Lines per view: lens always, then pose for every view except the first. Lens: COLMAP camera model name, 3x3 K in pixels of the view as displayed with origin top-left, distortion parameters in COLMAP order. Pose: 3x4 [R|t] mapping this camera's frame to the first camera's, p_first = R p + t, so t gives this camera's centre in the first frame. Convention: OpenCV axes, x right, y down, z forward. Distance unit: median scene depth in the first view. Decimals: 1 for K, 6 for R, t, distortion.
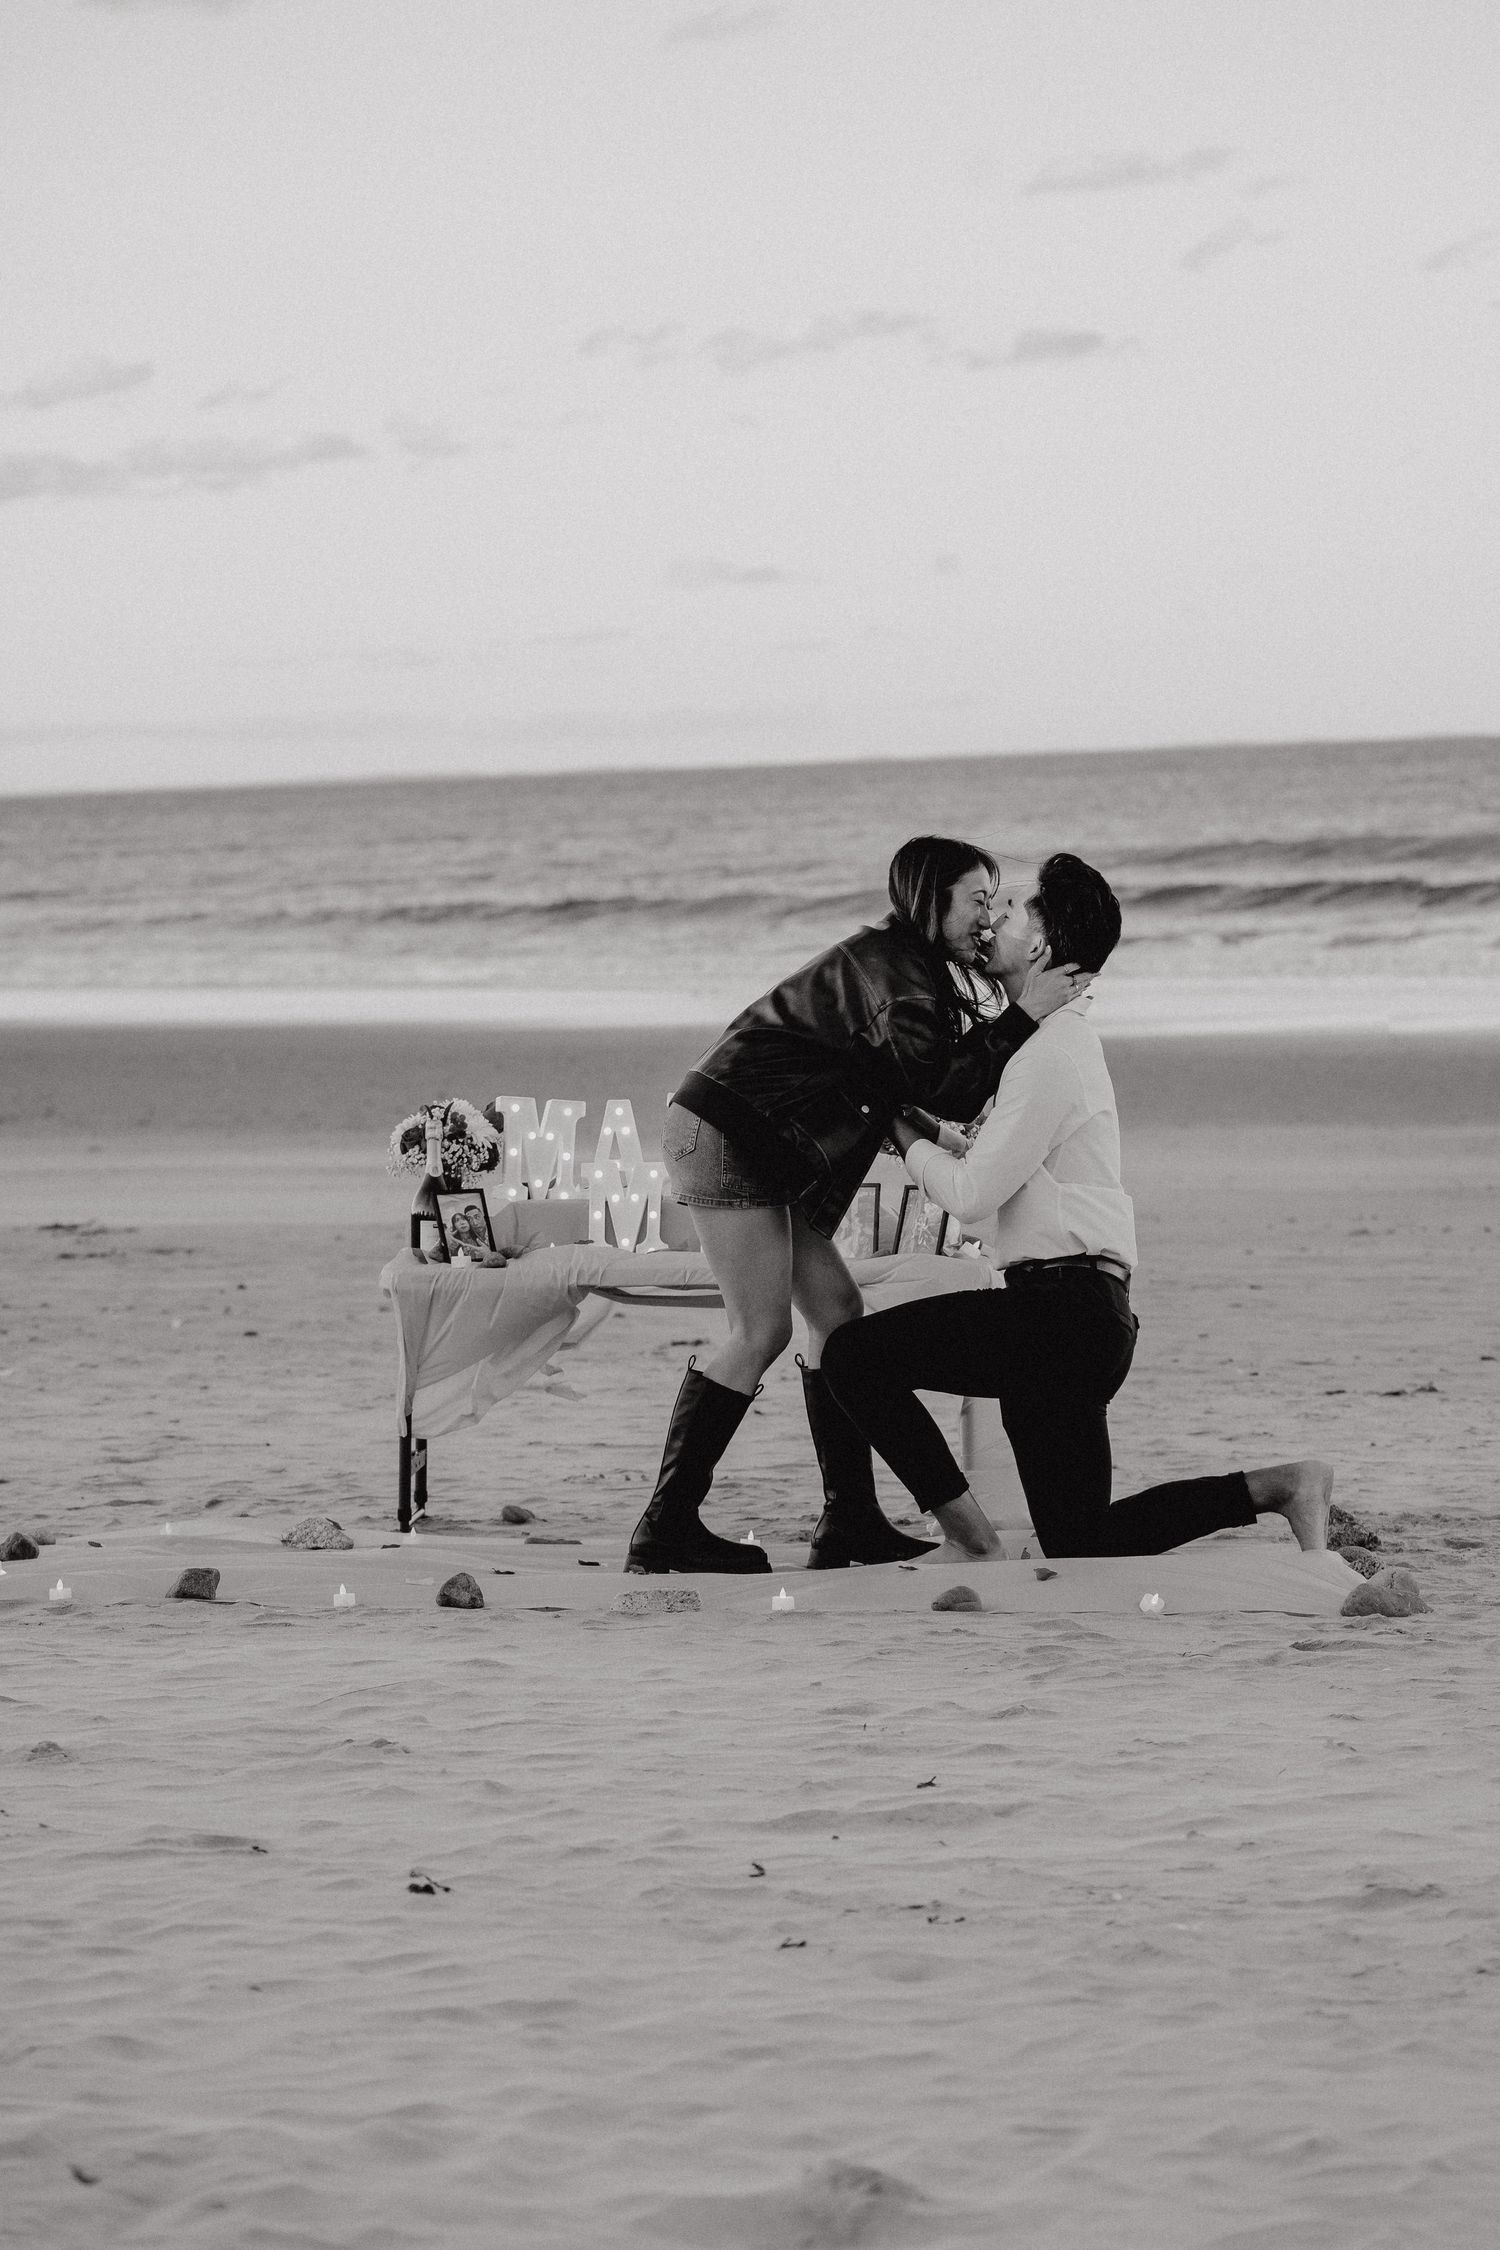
lens RADIAL K [[7988.4, 0, 823.6], [0, 7988.4, 1108.4], [0, 0, 1]] dist [-1.250233, 0.000000]
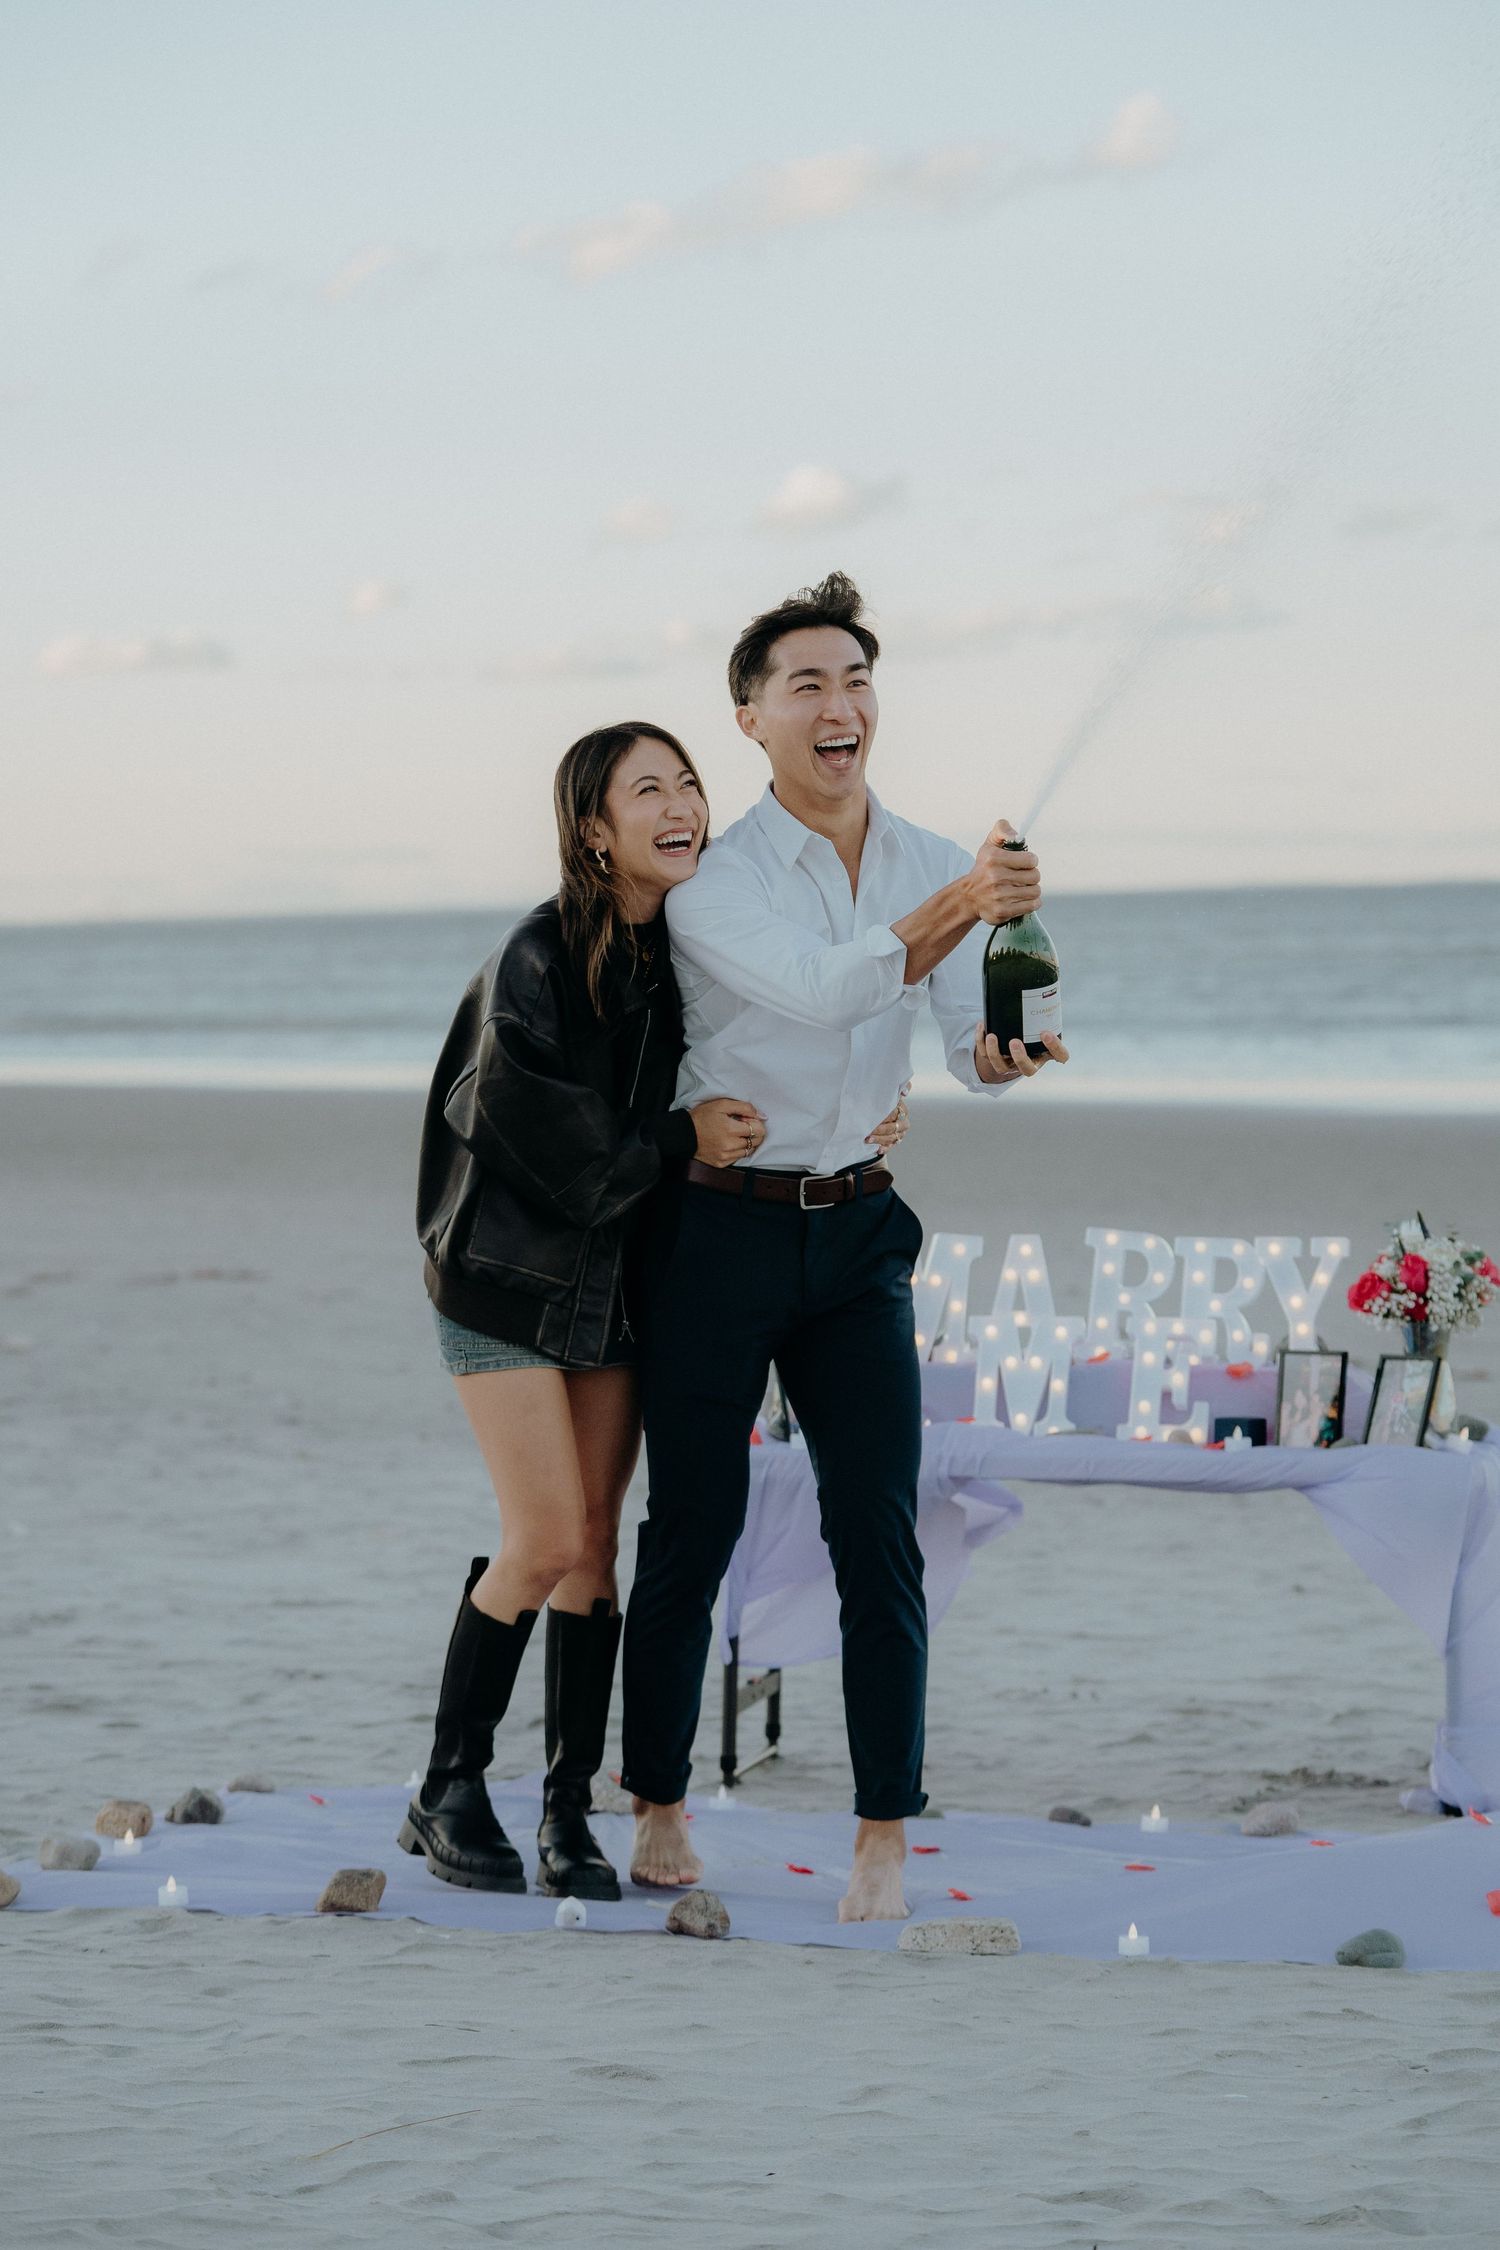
lens RADIAL K [[6510.0, 0, 729.2], [0, 6510.0, 1127.9], [0, 0, 1]] dist [-0.121387, 0.000000]
pose [[0.987313, 0.016723, -0.157906, 0.046904], [-0.017719, 0.999831, -0.004900, -0.008065], [0.157797, 0.007636, 0.987442, 0.366676]]
